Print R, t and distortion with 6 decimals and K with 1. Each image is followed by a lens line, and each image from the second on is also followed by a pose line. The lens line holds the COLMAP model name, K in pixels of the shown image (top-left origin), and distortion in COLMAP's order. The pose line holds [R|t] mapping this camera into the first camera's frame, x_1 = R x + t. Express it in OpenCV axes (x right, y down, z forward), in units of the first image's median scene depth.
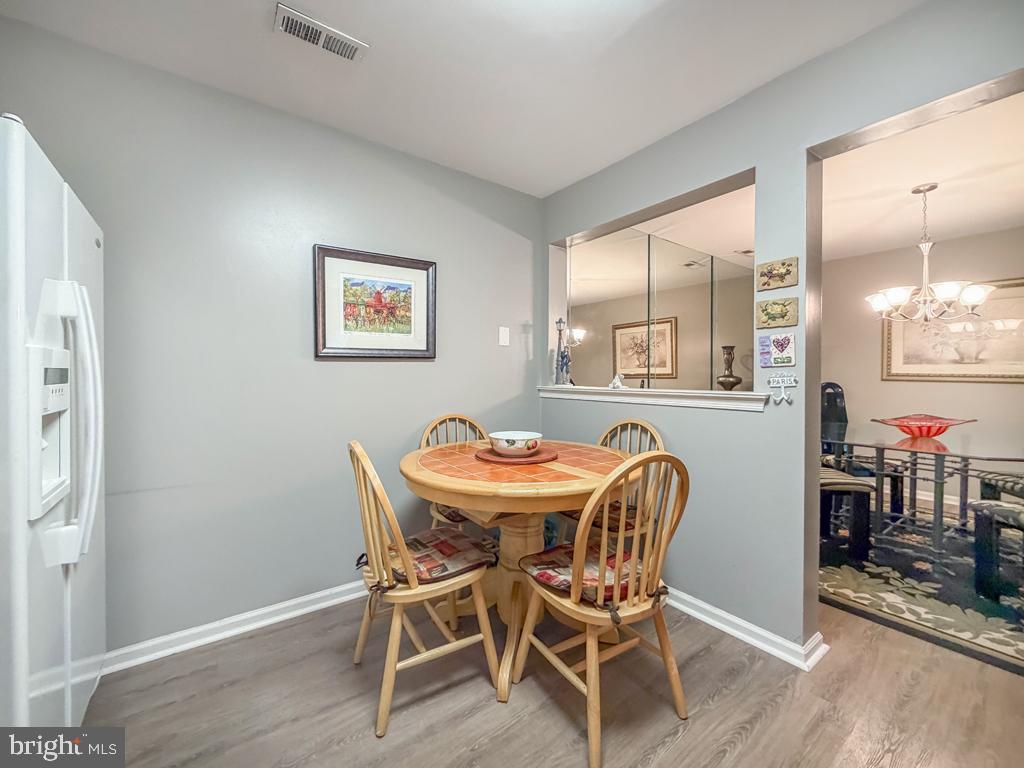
lens RADIAL K [[415.4, 0, 510.4], [0, 415.4, 372.2], [0, 0, 1]] dist [0.001505, 0.000322]
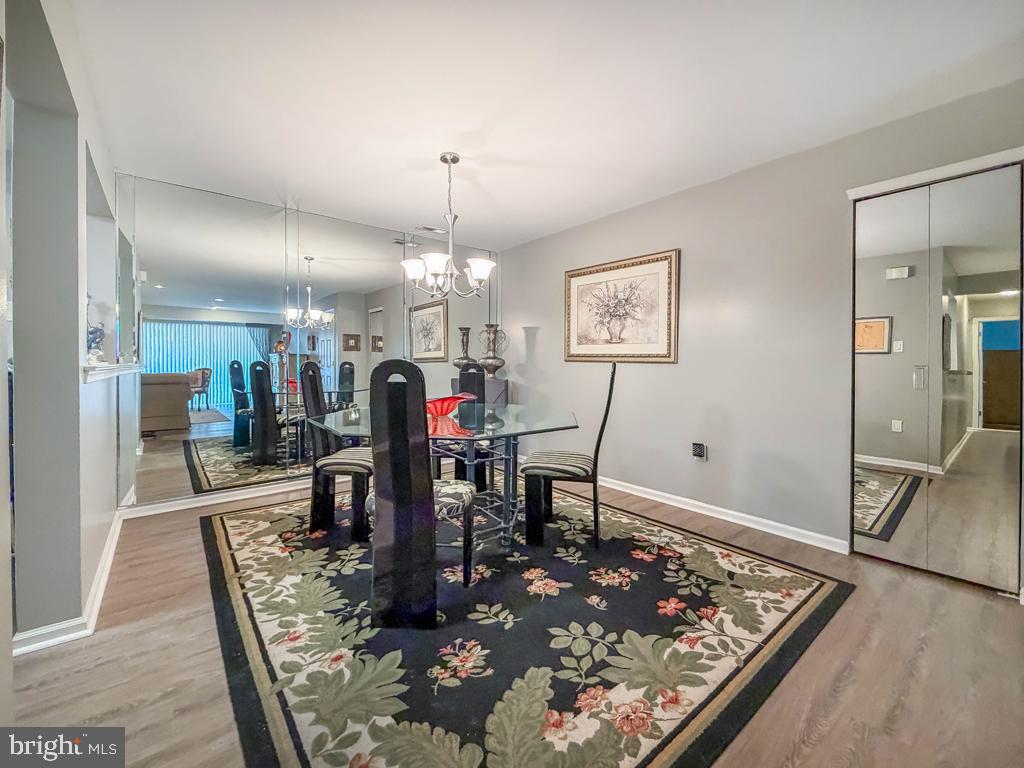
lens RADIAL K [[420.4, 0, 495.4], [0, 420.4, 365.3], [0, 0, 1]] dist [0.000031, -0.000111]
pose [[0.999519, -0.000894, 0.031000, 1.187476], [0.000518, 0.999926, 0.012129, 0.029035], [-0.031009, -0.012108, 0.999446, 0.018200]]
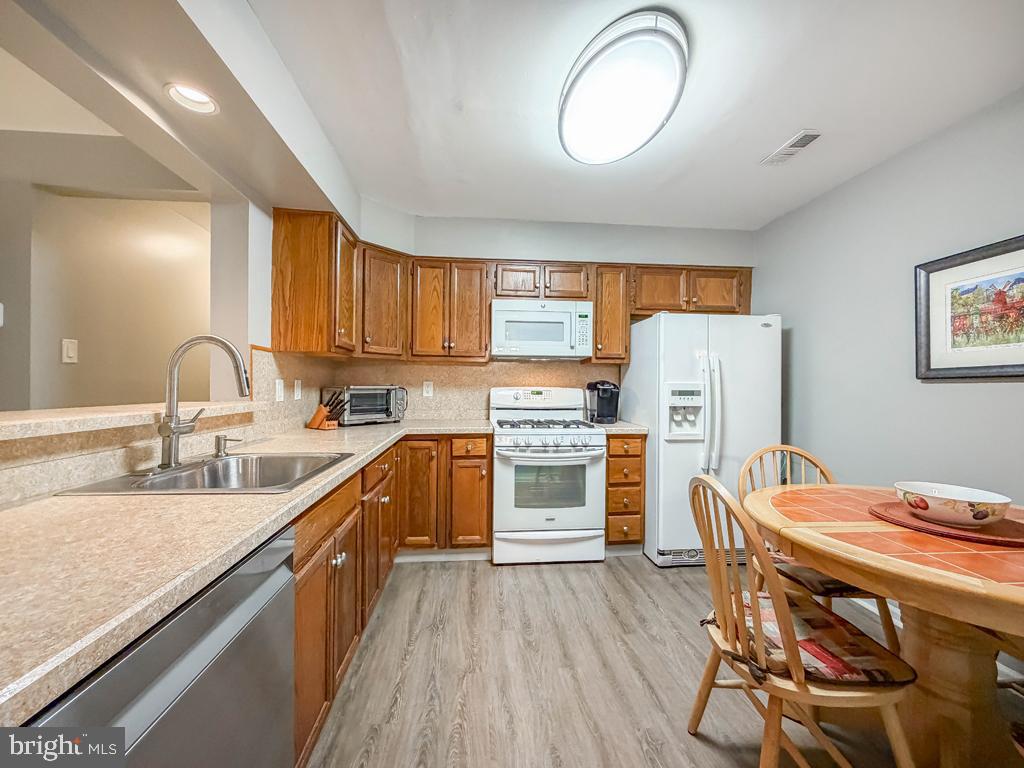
lens RADIAL K [[418.5, 0, 508.9], [0, 418.5, 387.4], [0, 0, 1]] dist [0.000042, -0.000030]
pose [[-0.518722, -0.002831, -0.854938, 0.744361], [-0.006504, 0.999979, 0.000635, -0.009840], [0.854918, 0.005890, -0.518730, 0.573365]]
